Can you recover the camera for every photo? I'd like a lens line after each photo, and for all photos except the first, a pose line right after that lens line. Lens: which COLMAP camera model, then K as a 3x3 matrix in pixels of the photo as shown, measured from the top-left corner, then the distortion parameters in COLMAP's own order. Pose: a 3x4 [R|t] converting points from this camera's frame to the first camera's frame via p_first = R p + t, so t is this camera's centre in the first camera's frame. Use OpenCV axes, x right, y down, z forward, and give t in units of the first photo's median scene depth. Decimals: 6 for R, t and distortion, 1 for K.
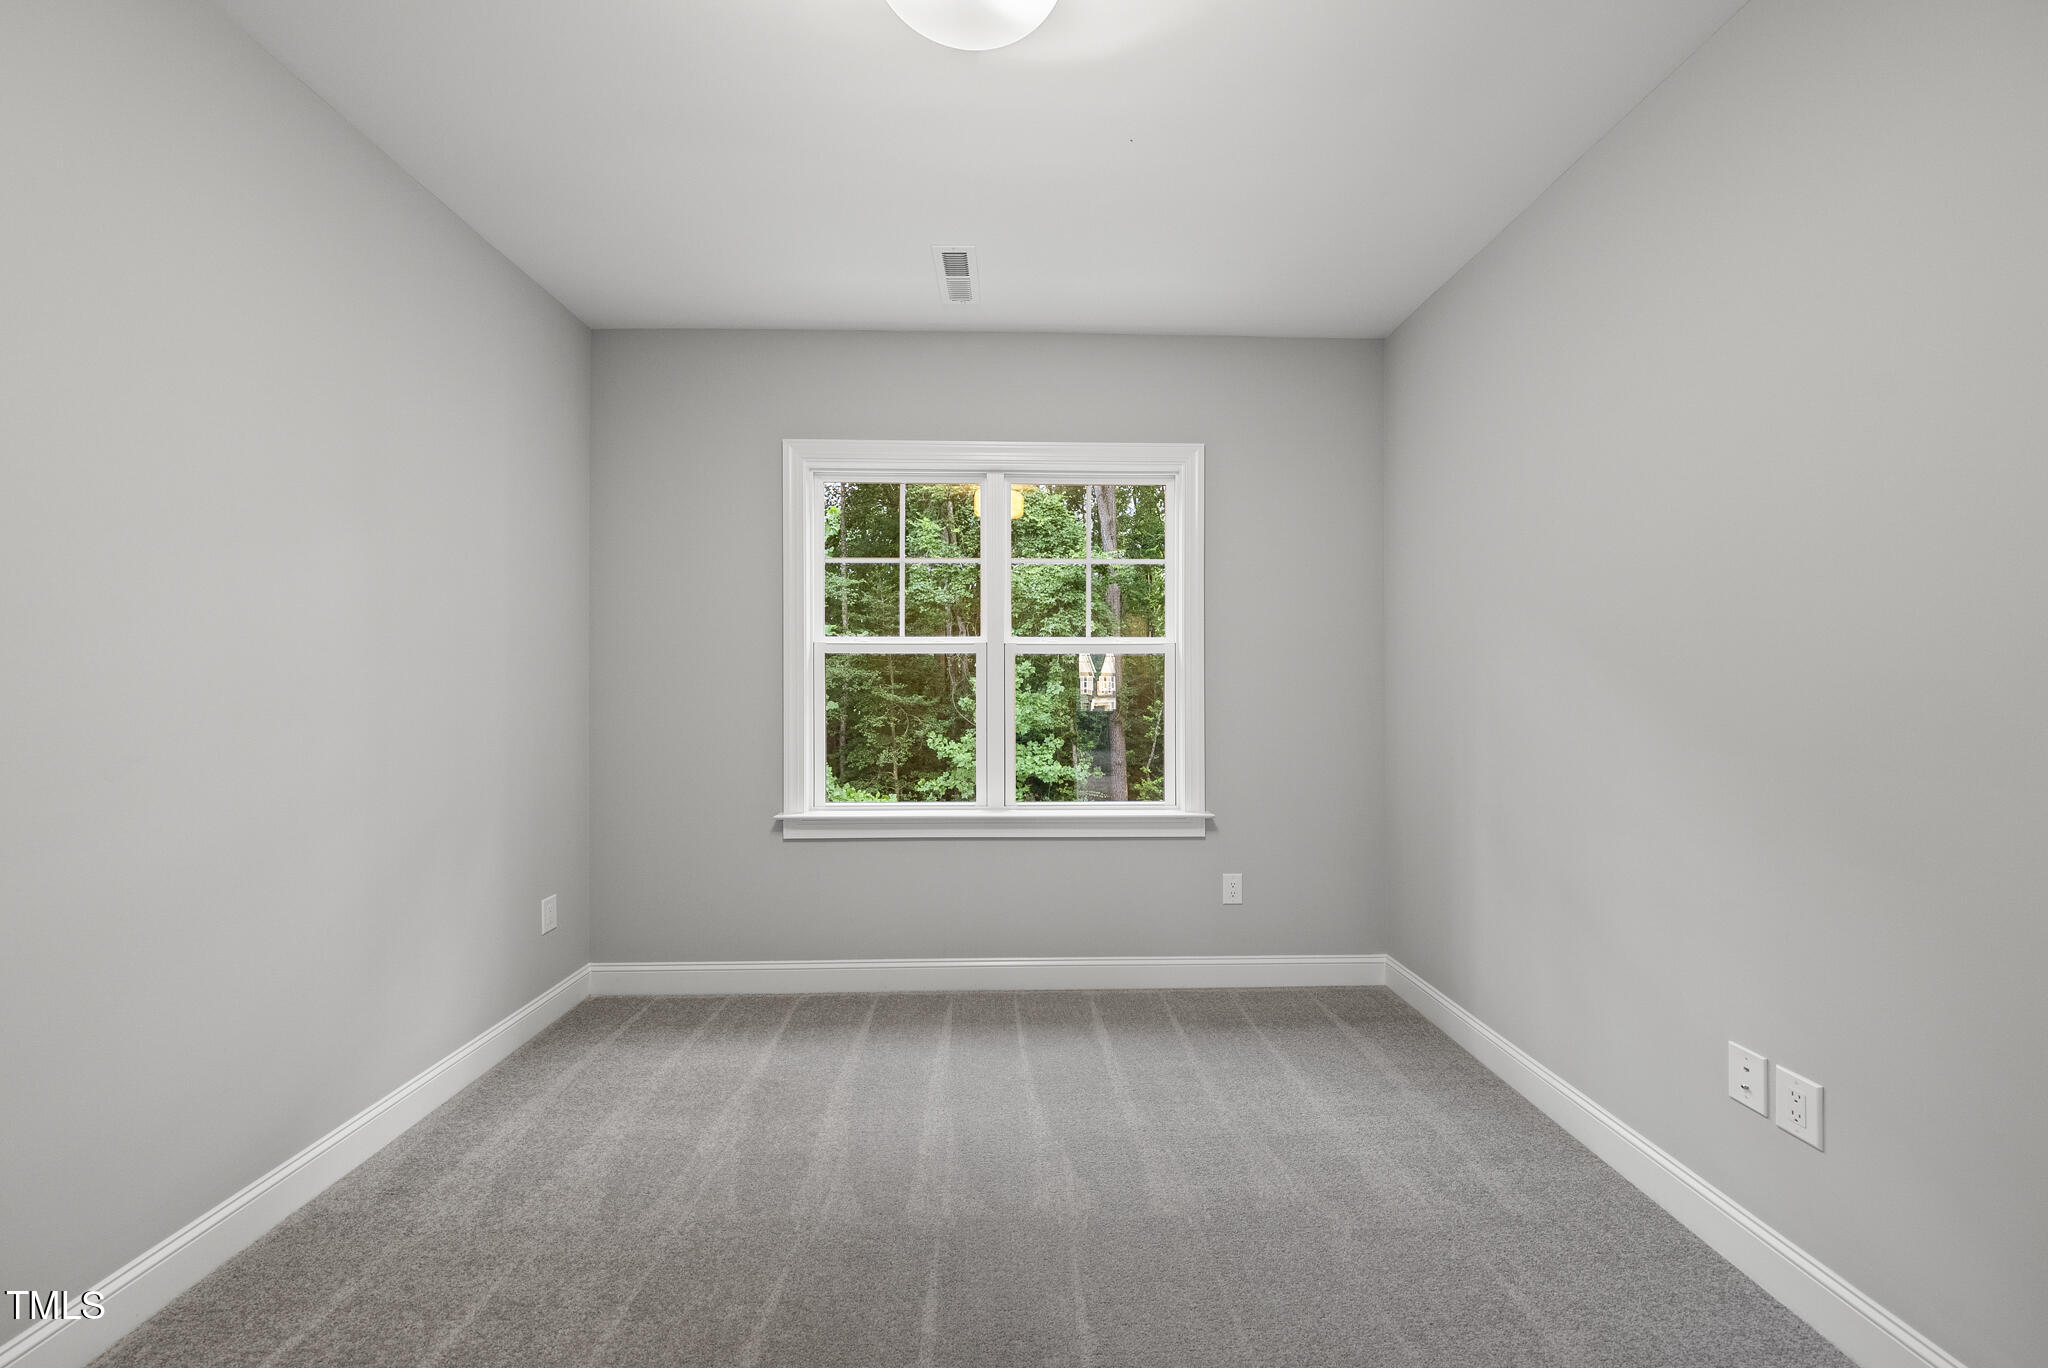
lens RADIAL K [[702.3, 0, 1029.7], [0, 702.3, 681.5], [0, 0, 1]] dist [-0.000370, -0.000039]
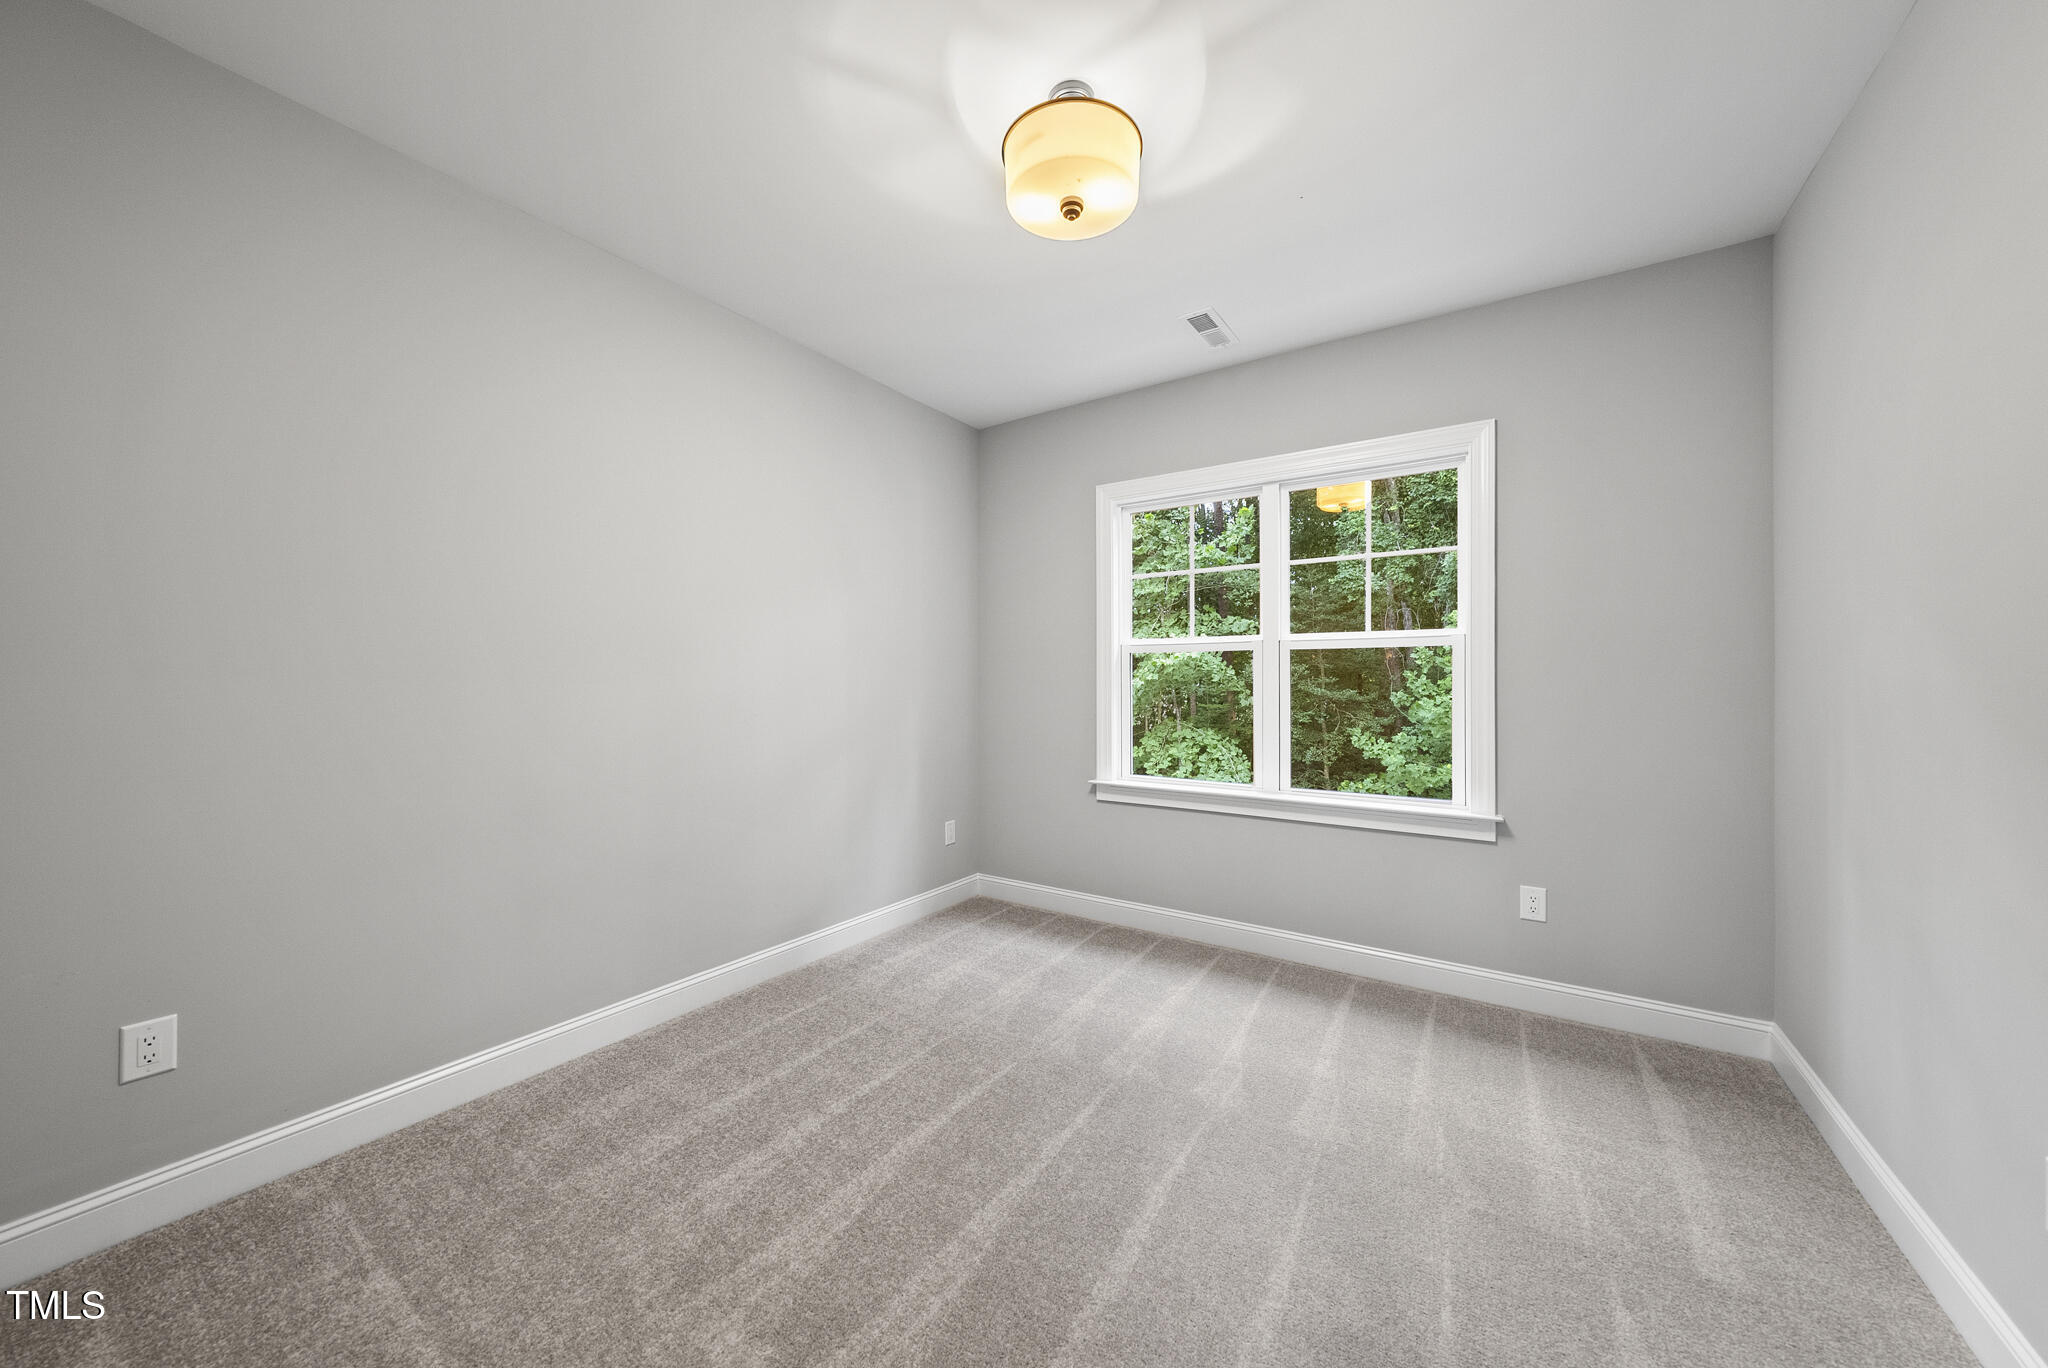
lens RADIAL K [[705.2, 0, 1027.3], [0, 705.2, 669.1], [0, 0, 1]] dist [-0.000322, 0.000006]
pose [[0.819670, -0.008030, -0.572780, 0.288727], [0.002889, 0.999947, -0.009884, 0.000708], [0.572829, 0.006446, 0.819649, -0.124890]]
